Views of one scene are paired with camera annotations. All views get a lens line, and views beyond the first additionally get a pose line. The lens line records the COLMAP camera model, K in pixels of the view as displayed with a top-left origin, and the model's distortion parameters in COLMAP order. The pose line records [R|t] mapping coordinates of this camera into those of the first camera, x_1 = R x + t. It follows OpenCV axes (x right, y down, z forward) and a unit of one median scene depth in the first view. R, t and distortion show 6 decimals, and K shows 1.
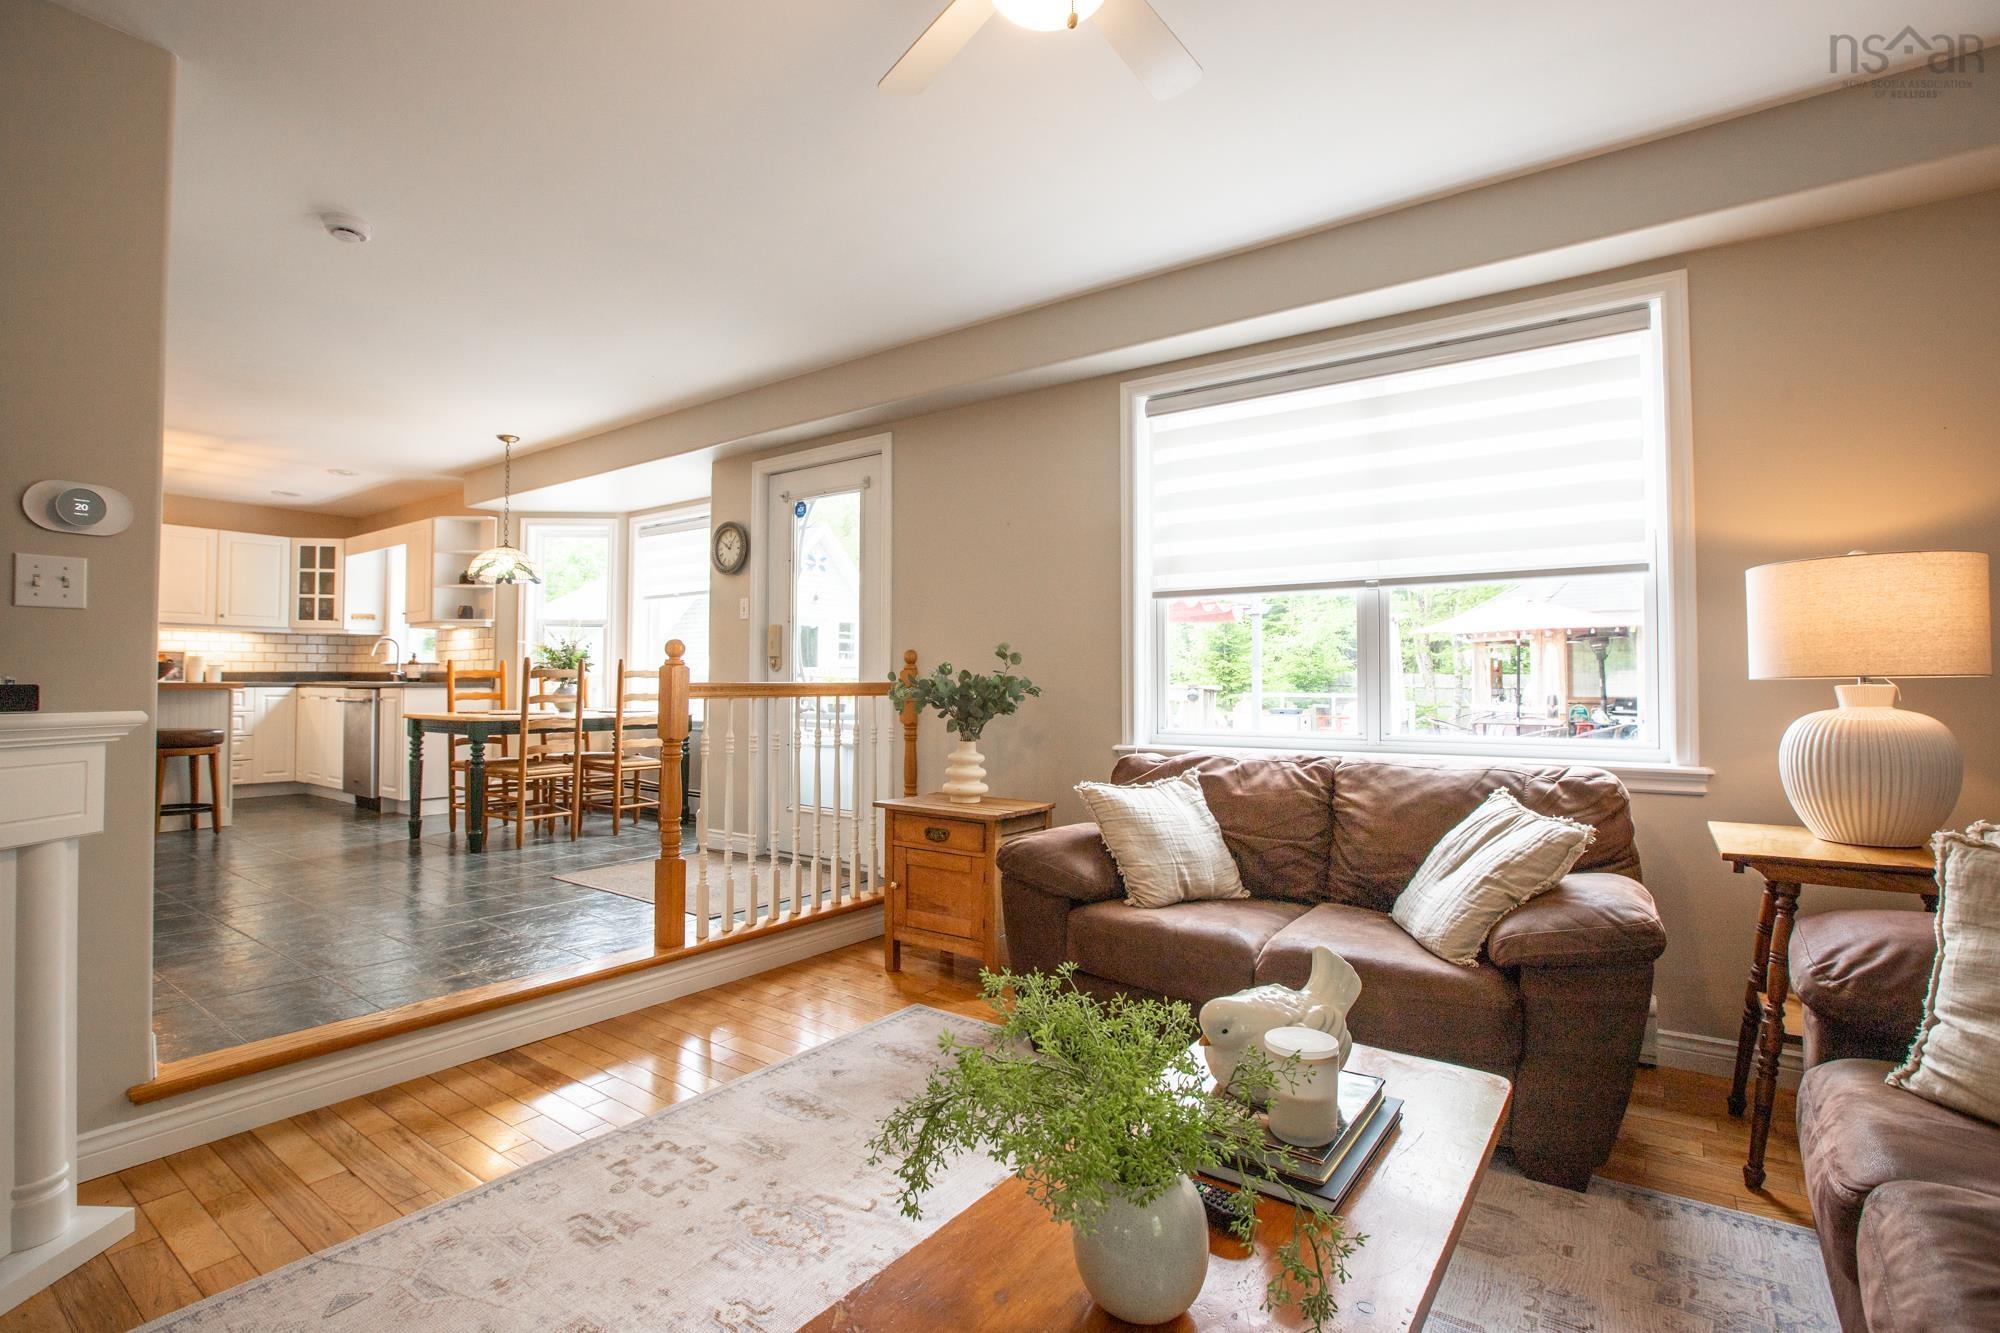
lens RADIAL K [[929.5, 0, 995.5], [0, 929.5, 660.4], [0, 0, 1]] dist [-0.032434, 0.007109]
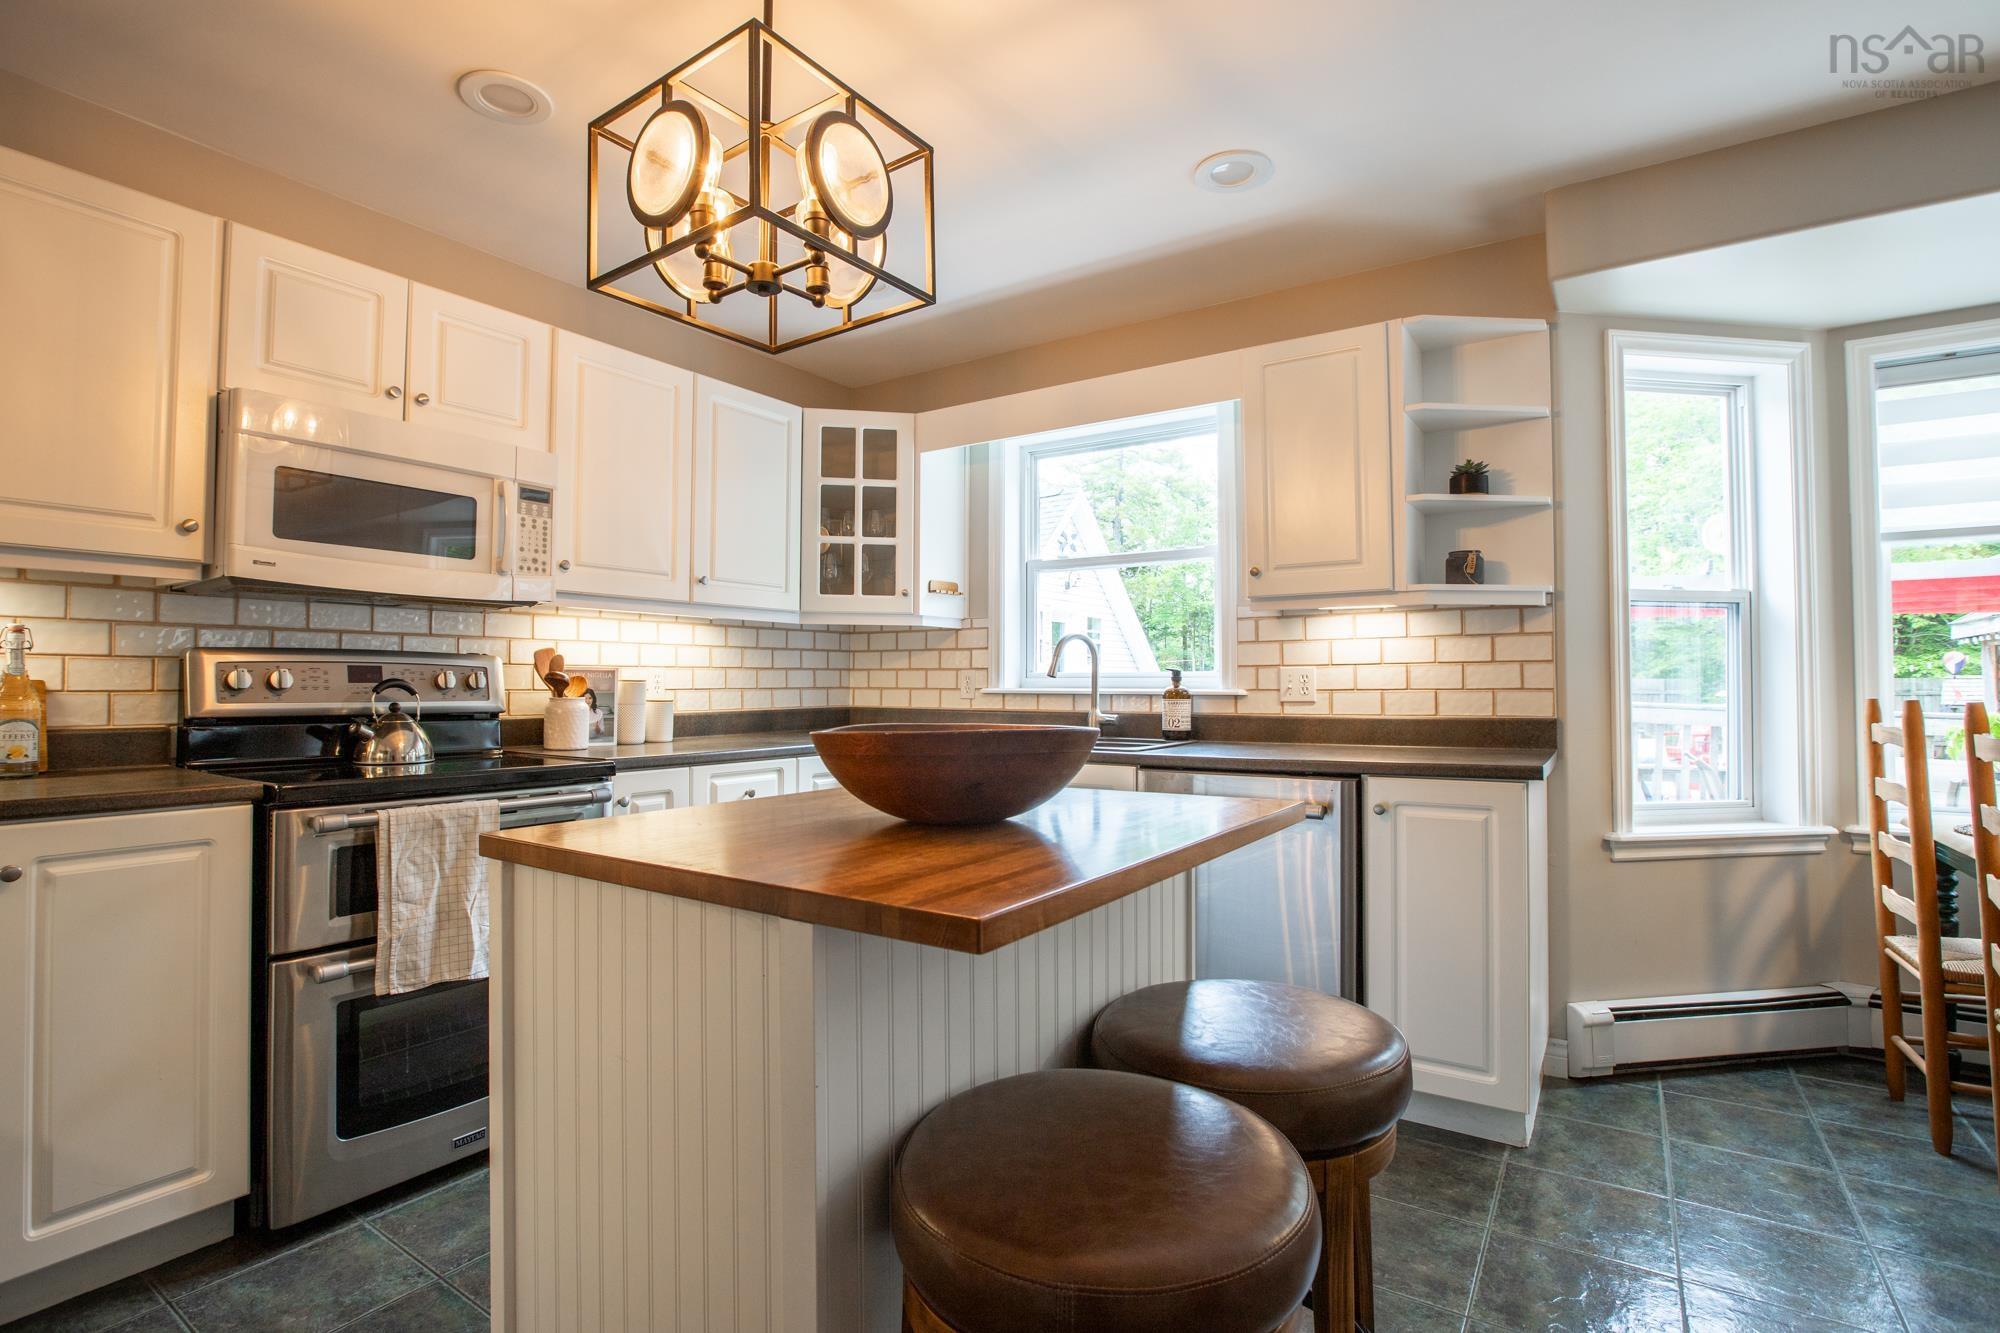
lens RADIAL K [[929.5, 0, 995.5], [0, 929.5, 660.4], [0, 0, 1]] dist [-0.032434, 0.007109]
pose [[0.998889, -0.000746, 0.047128, -0.728680], [0.000809, 0.999999, -0.001319, -0.012173], [-0.047127, 0.001356, 0.998888, 0.573415]]
